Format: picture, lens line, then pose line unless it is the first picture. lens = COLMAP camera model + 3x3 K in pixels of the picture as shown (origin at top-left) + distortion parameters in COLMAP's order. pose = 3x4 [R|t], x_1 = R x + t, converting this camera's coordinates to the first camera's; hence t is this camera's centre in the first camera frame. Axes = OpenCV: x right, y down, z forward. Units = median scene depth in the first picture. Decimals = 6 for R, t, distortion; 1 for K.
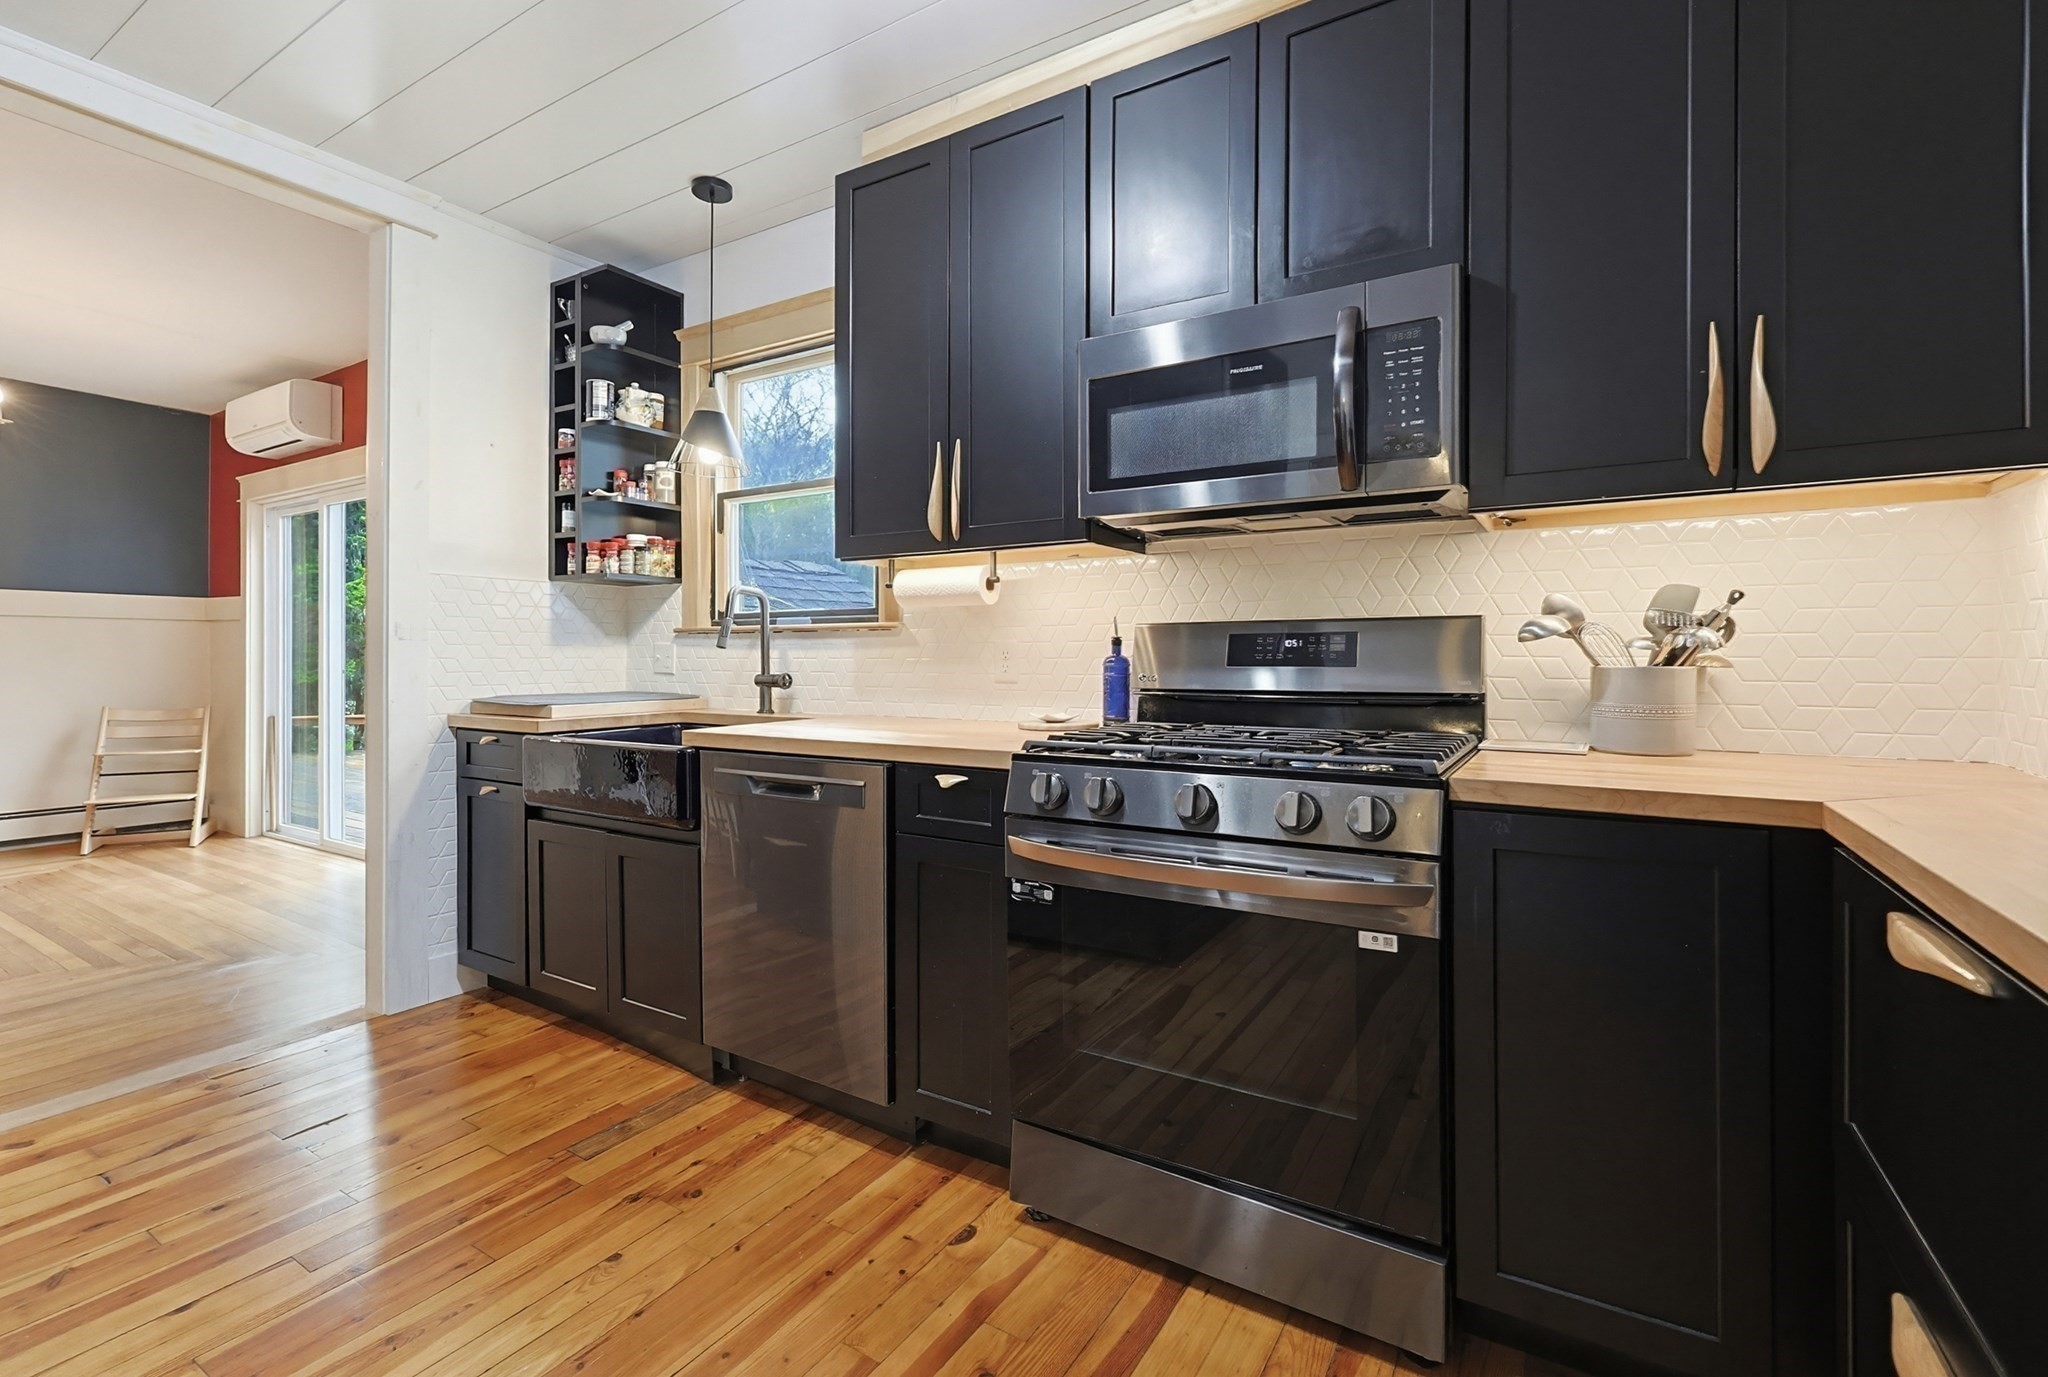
lens RADIAL K [[887.2, 0, 1022.7], [0, 887.2, 662.3], [0, 0, 1]] dist [-0.000175, -0.000194]
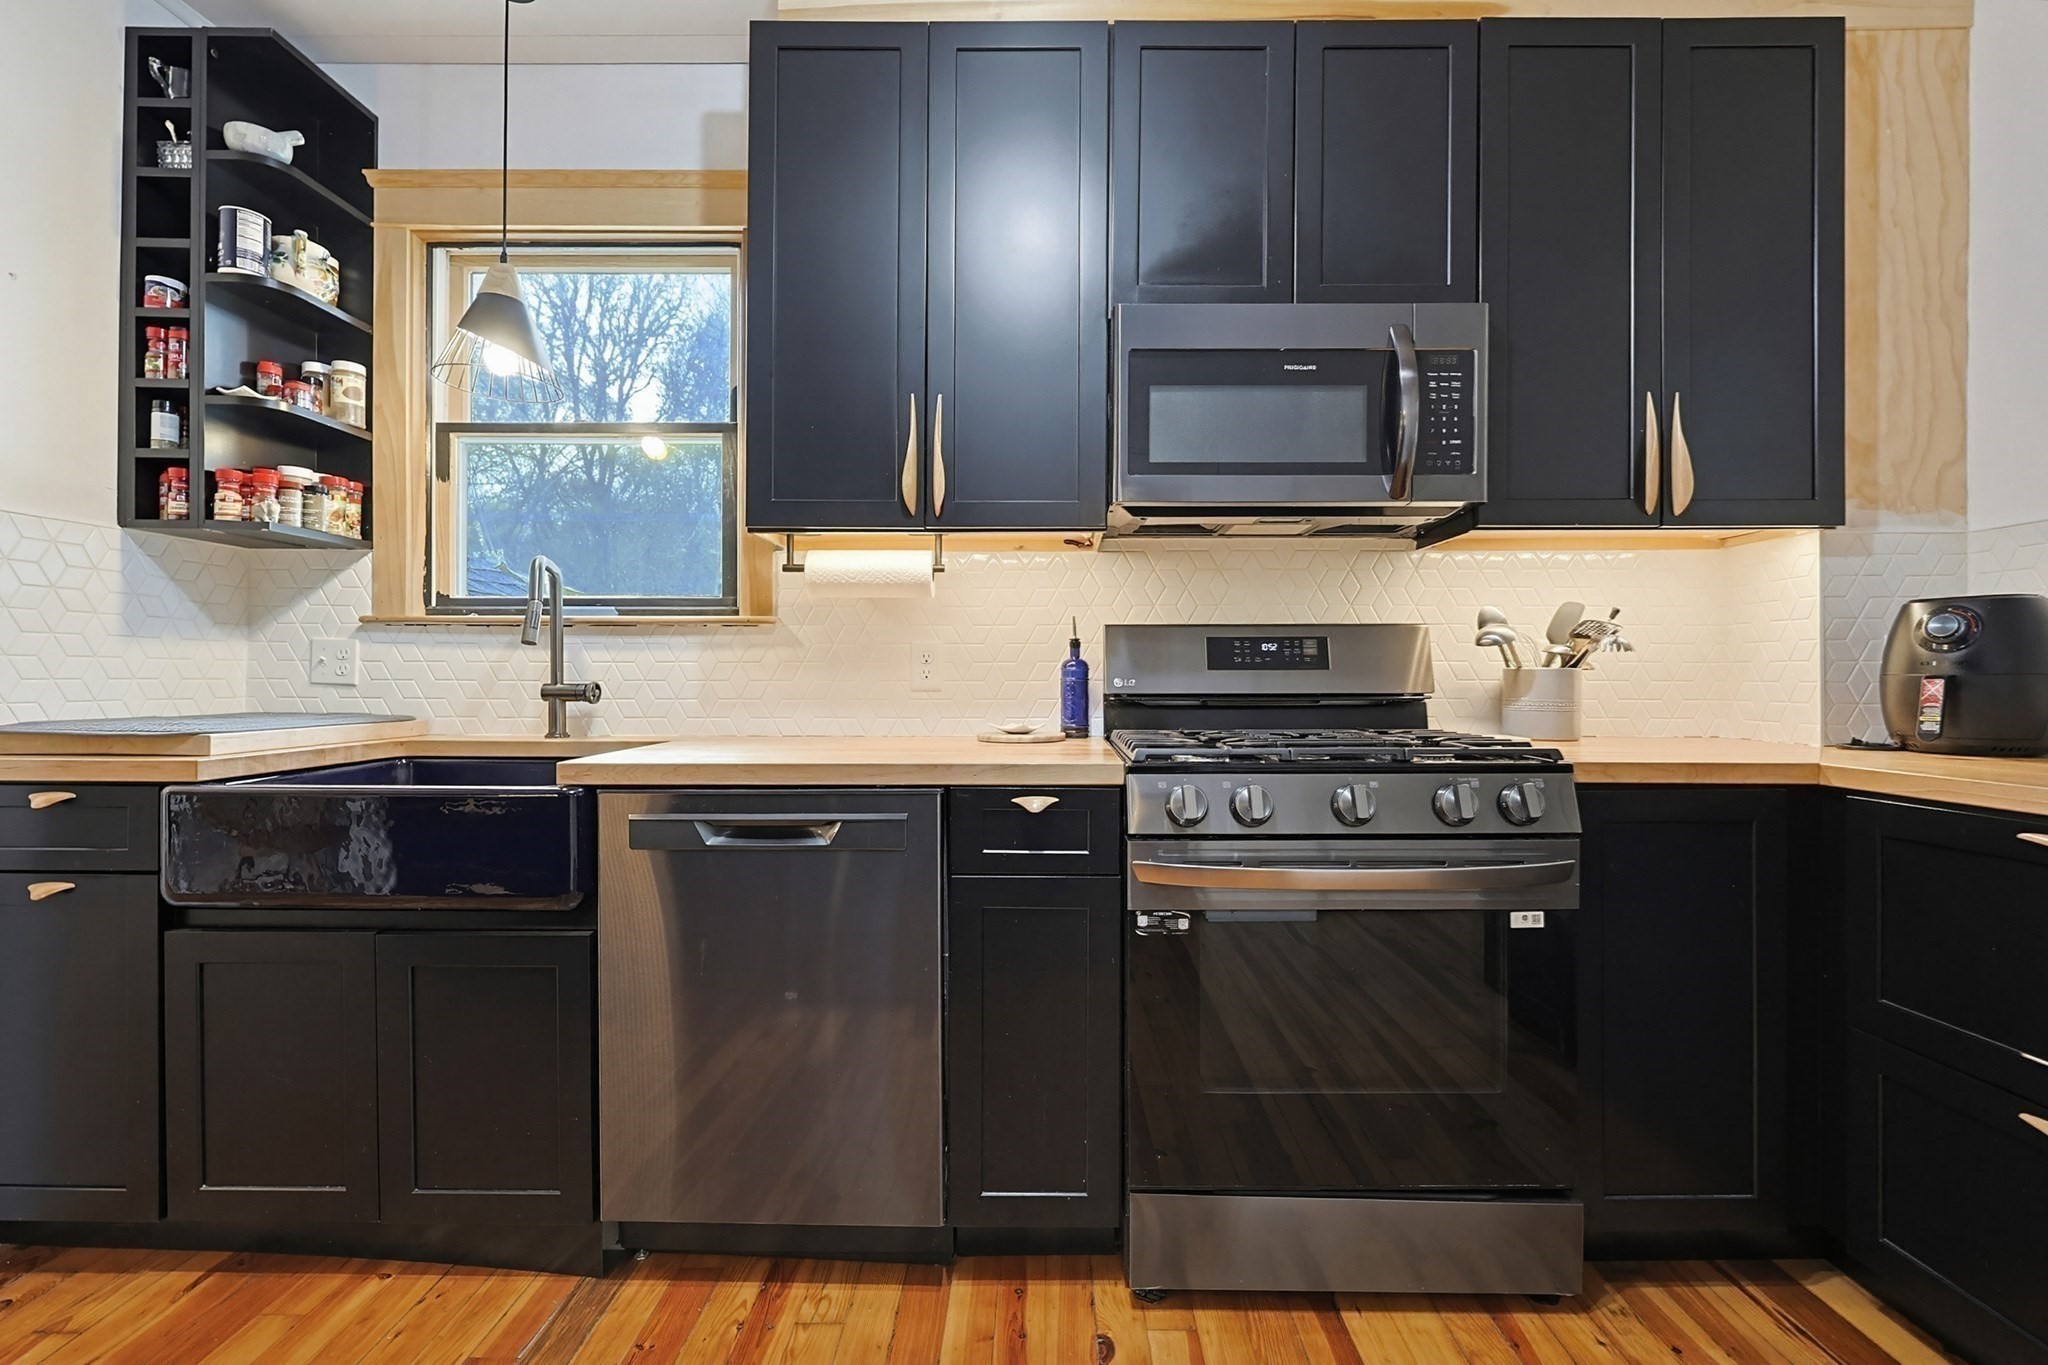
lens RADIAL K [[887.2, 0, 1015.1], [0, 887.2, 681.1], [0, 0, 1]] dist [-0.000175, -0.000194]
pose [[0.861960, -0.000201, 0.506976, -0.427377], [0.002043, 0.999993, -0.003077, 0.018815], [-0.506972, 0.003688, 0.861955, 0.250121]]
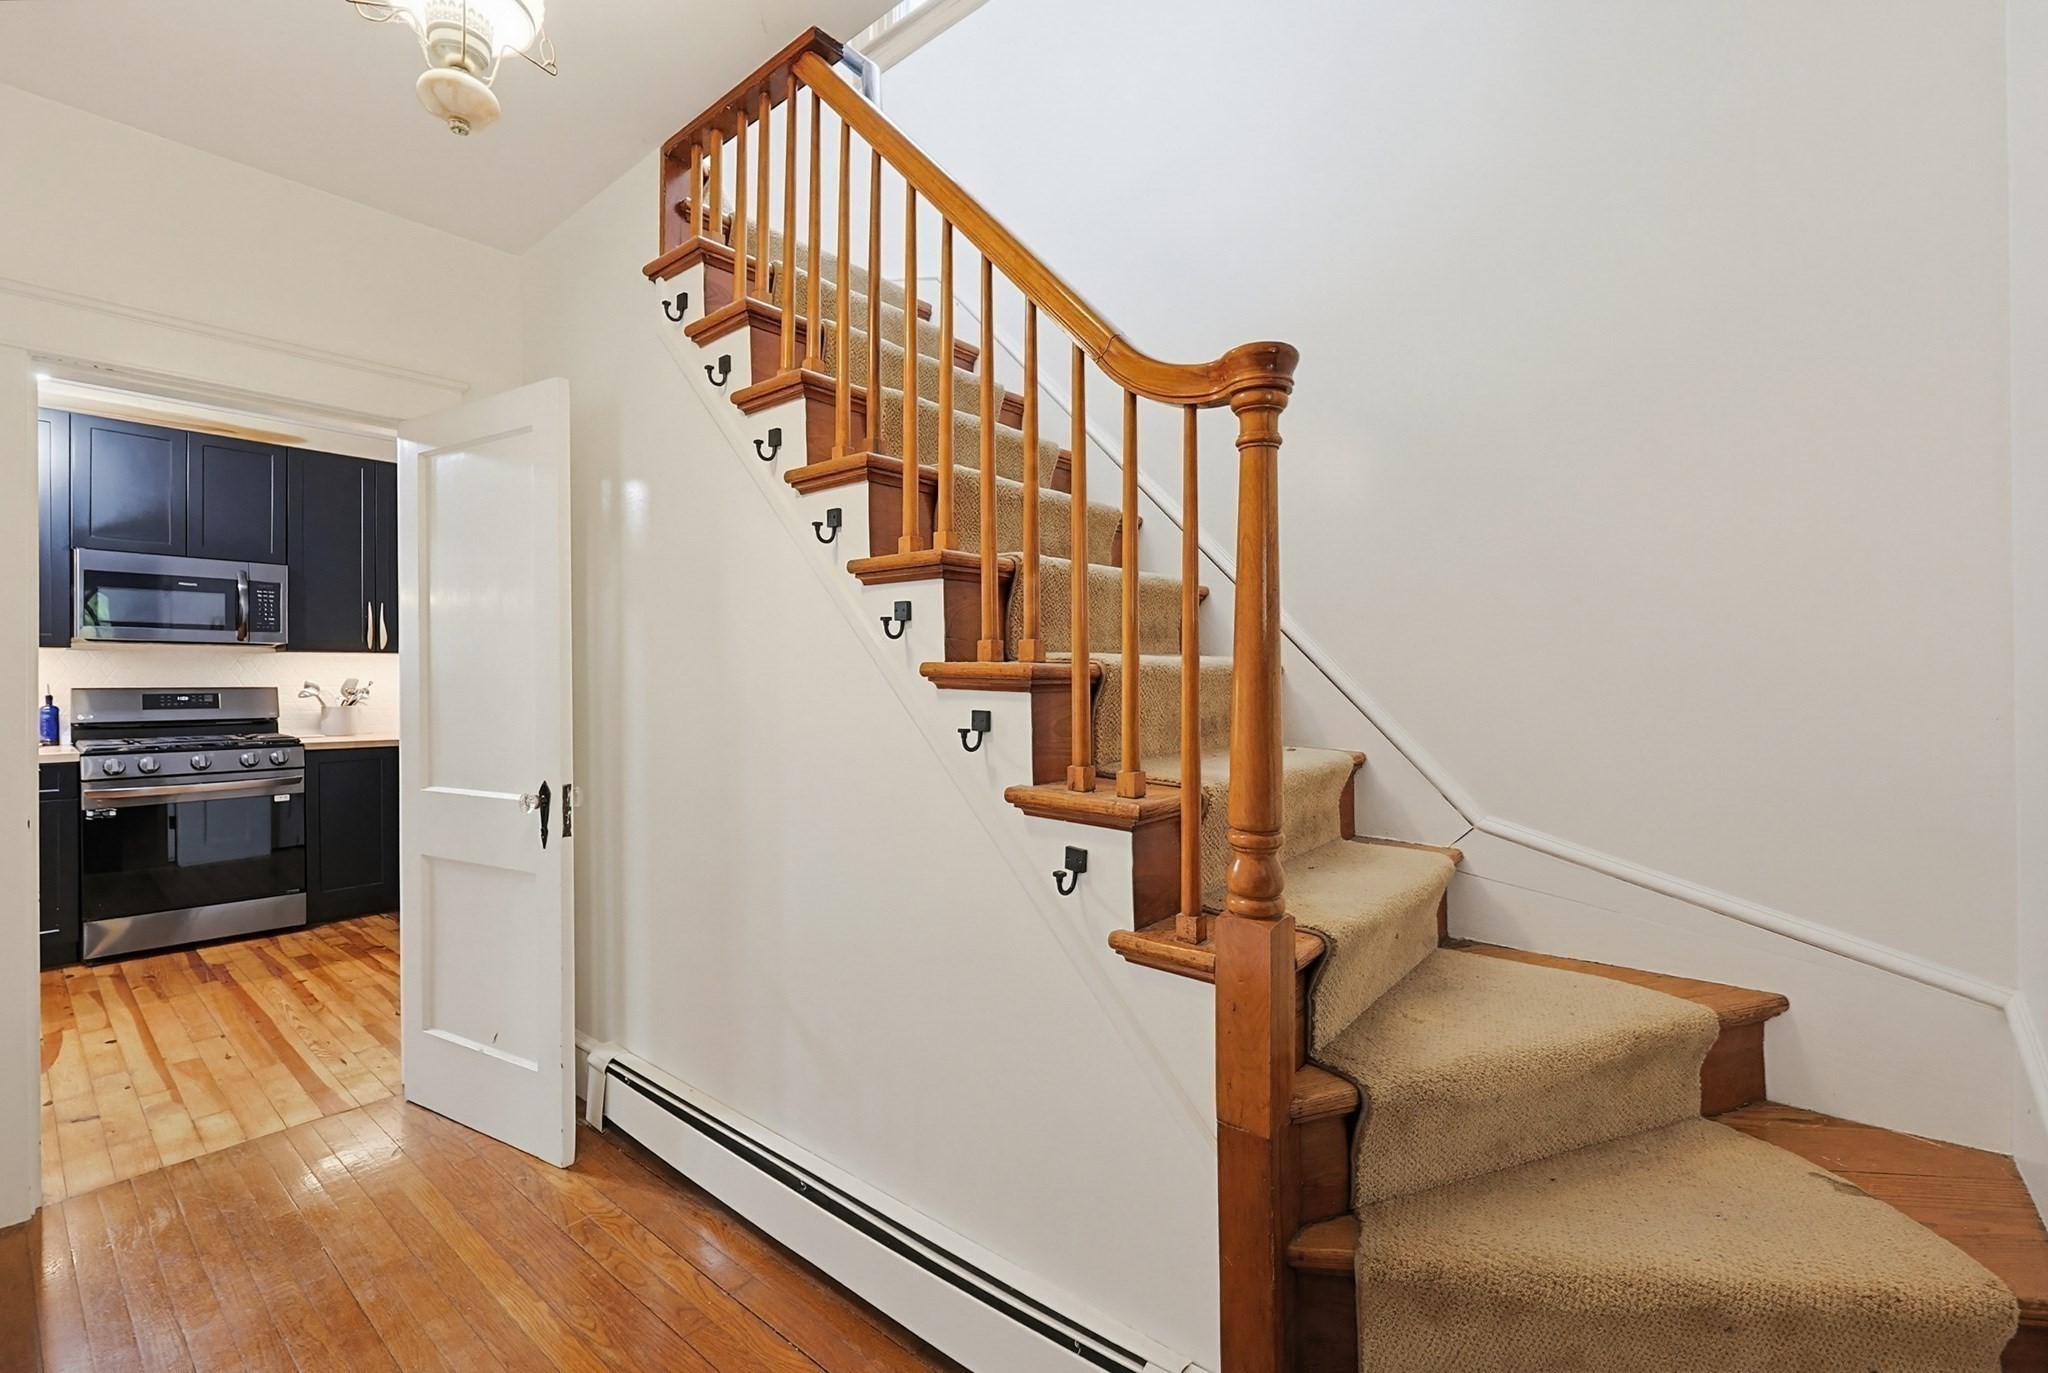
lens RADIAL K [[887.2, 0, 1019.0], [0, 887.2, 691.5], [0, 0, 1]] dist [-0.000175, -0.000194]
pose [[0.140198, -0.005505, 0.990108, -1.453074], [0.006410, 0.999969, 0.004652, -0.032811], [-0.990103, 0.005695, 0.140229, -1.248308]]
